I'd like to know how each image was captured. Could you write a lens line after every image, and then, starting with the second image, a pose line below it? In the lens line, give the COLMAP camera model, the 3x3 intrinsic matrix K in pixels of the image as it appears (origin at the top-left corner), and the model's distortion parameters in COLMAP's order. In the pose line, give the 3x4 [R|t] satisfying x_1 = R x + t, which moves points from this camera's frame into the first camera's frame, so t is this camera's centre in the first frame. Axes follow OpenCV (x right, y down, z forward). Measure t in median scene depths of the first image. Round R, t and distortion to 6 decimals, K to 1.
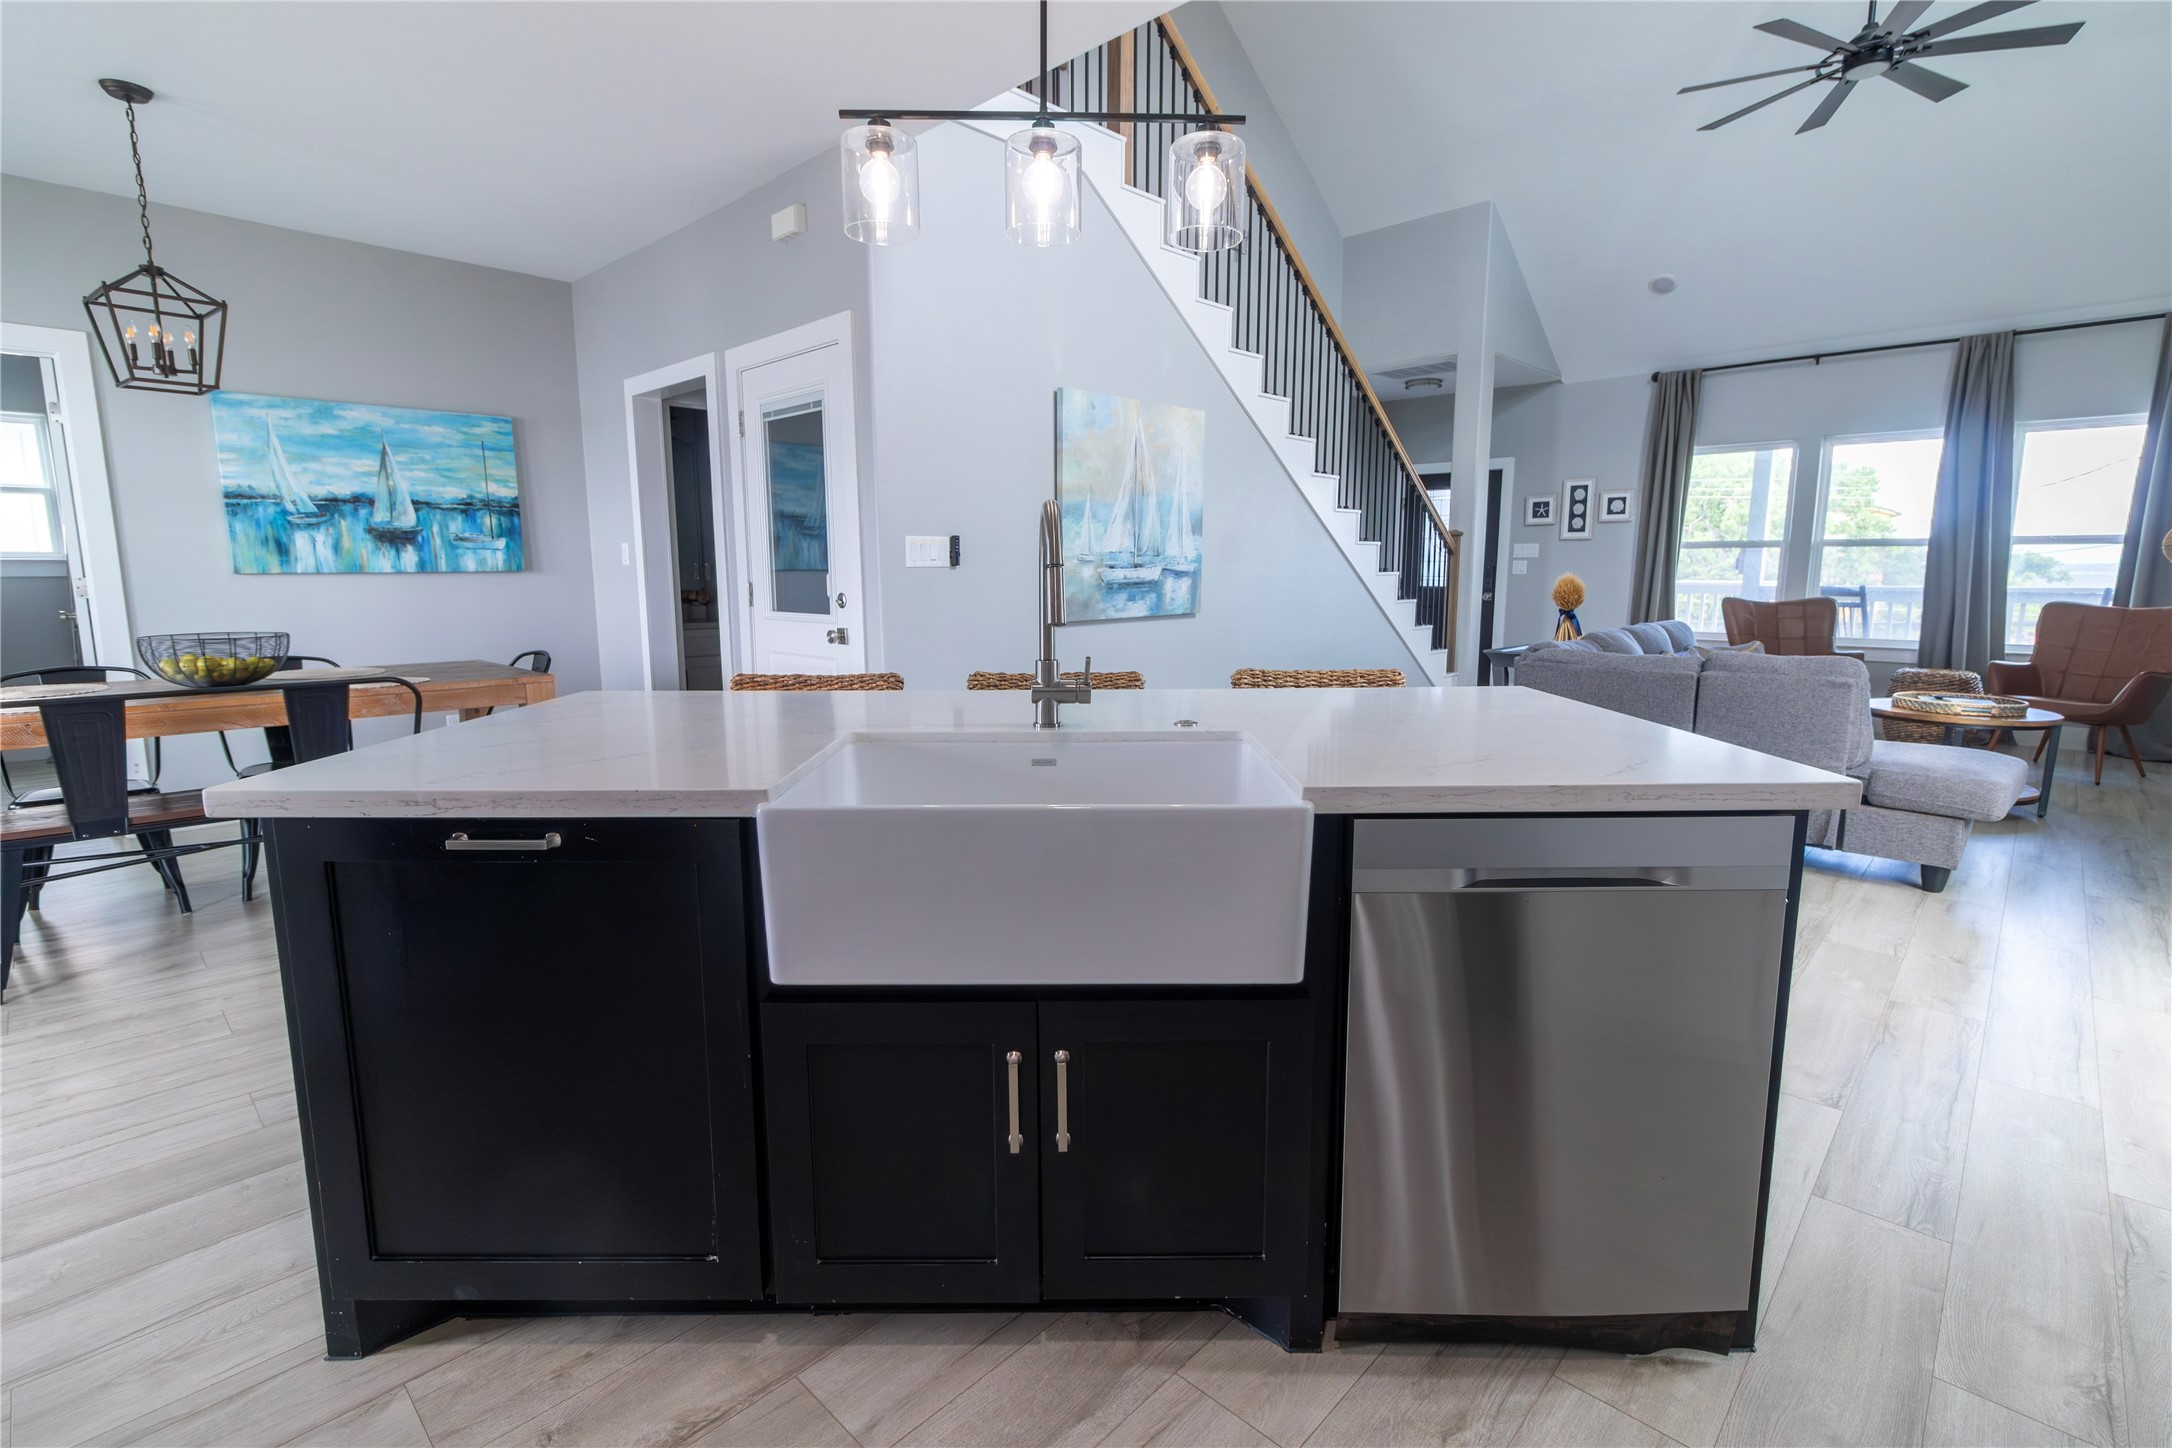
lens RADIAL K [[1002.2, 0, 1088.8], [0, 1002.2, 714.9], [0, 0, 1]] dist [0.001453, 0.000626]
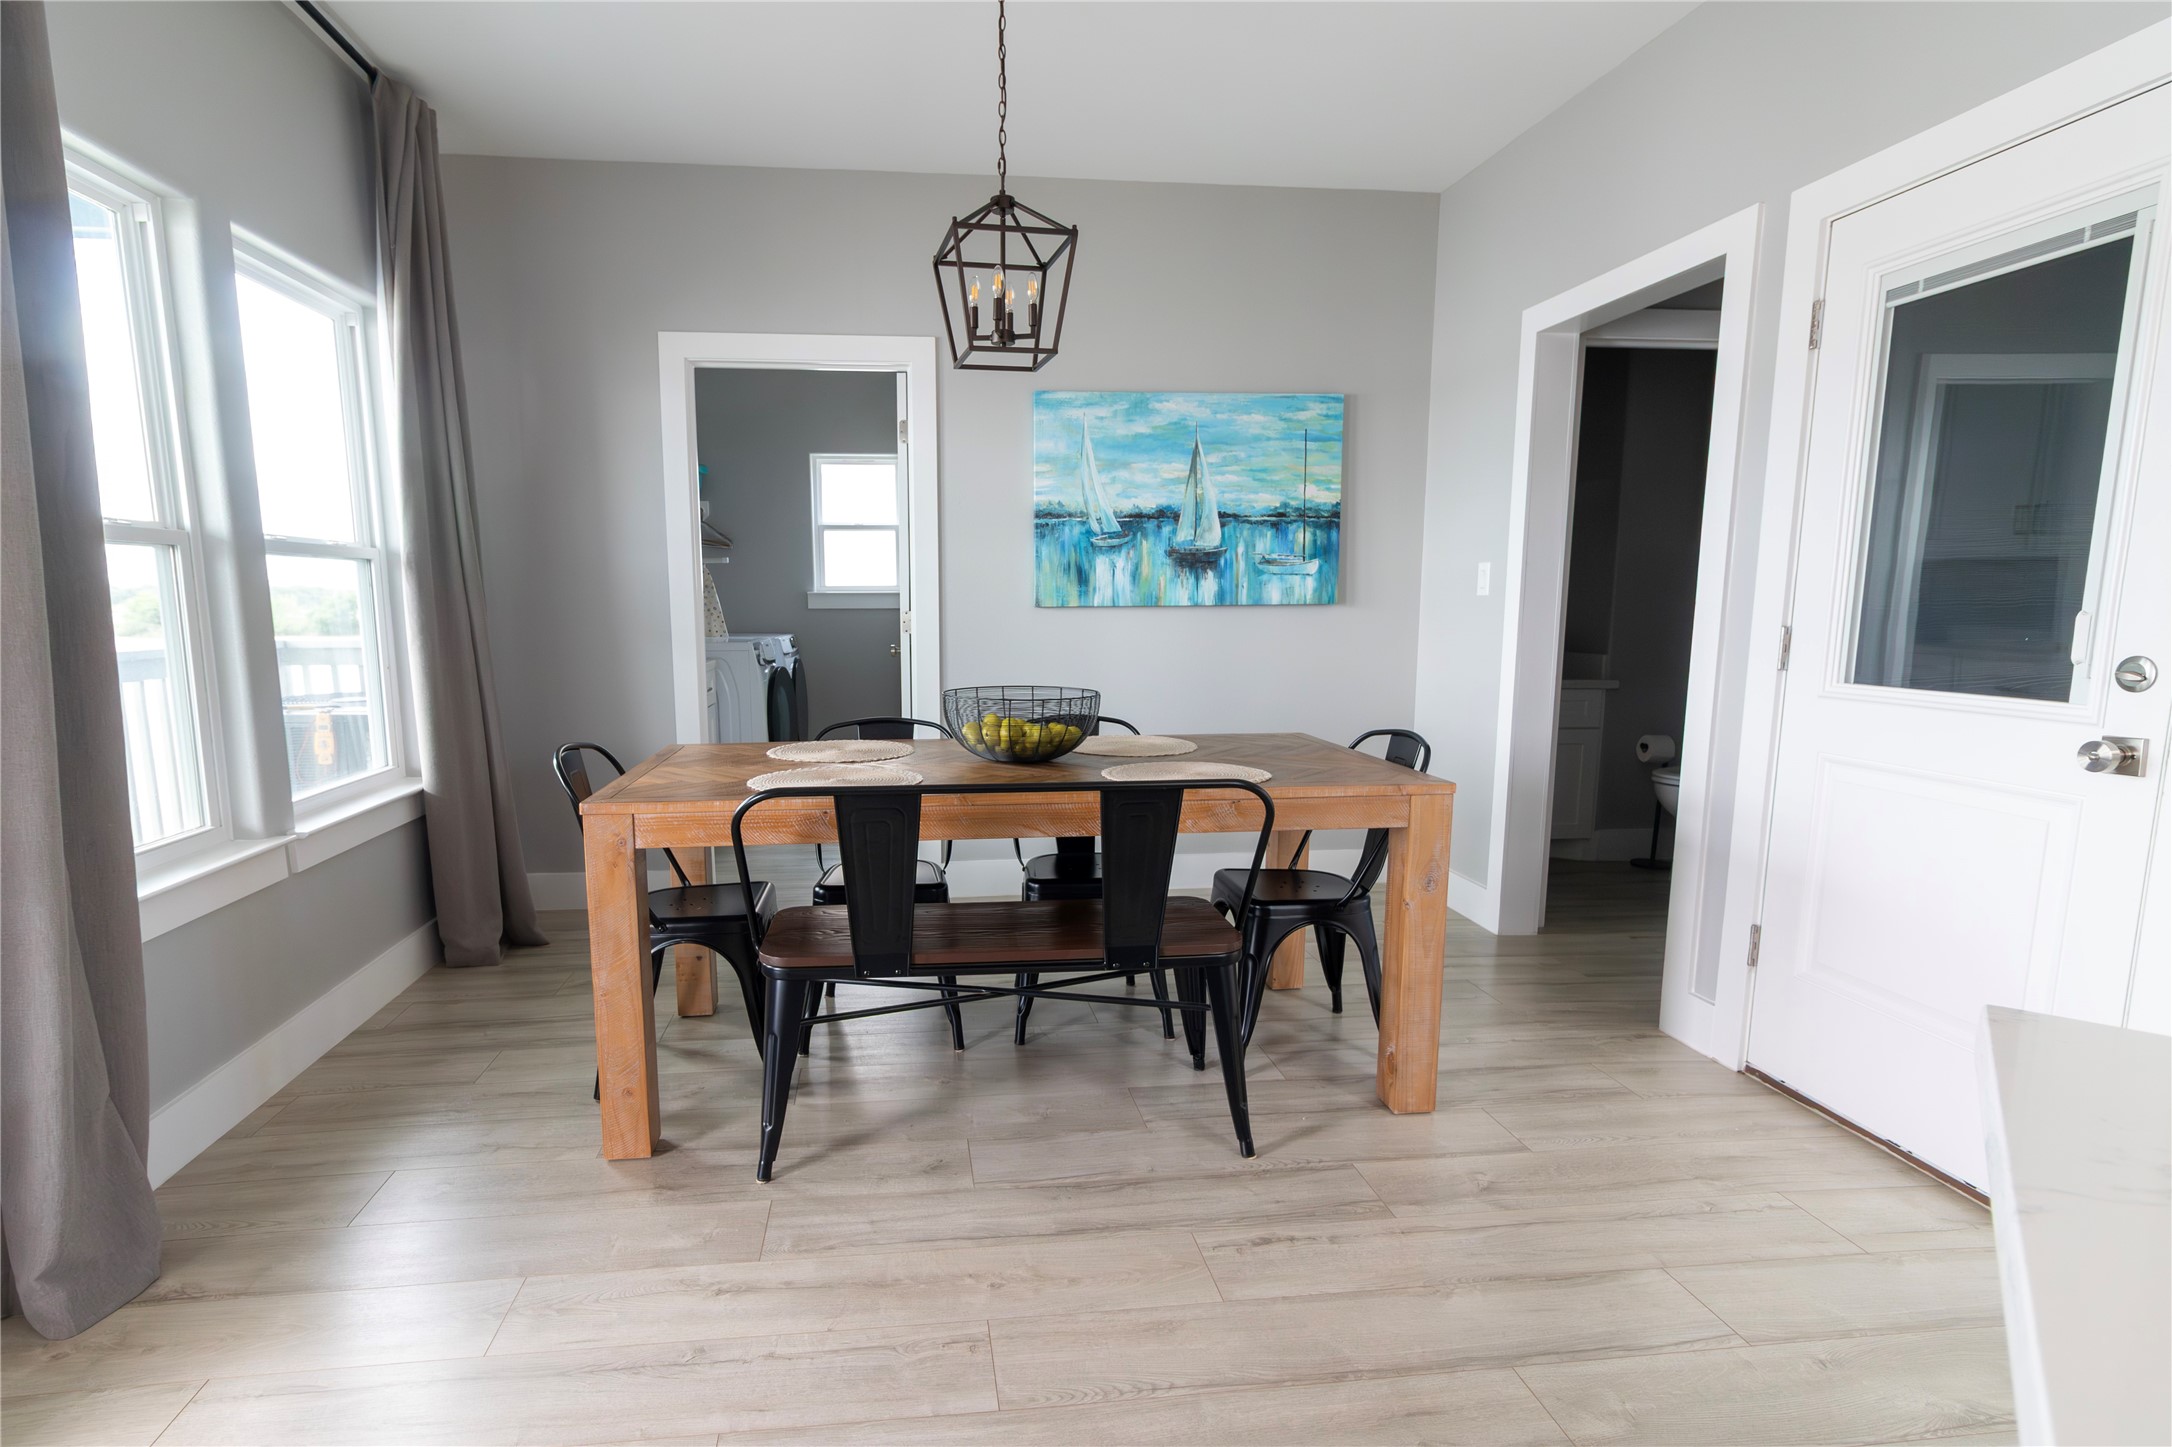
lens RADIAL K [[1072.8, 0, 1011.7], [0, 1072.8, 759.7], [0, 0, 1]] dist [-0.001600, 0.000122]
pose [[0.764674, 0.093574, -0.637588, -0.260629], [-0.091638, 0.995136, 0.036146, -0.040746], [0.637869, 0.030788, 0.769529, 0.276220]]
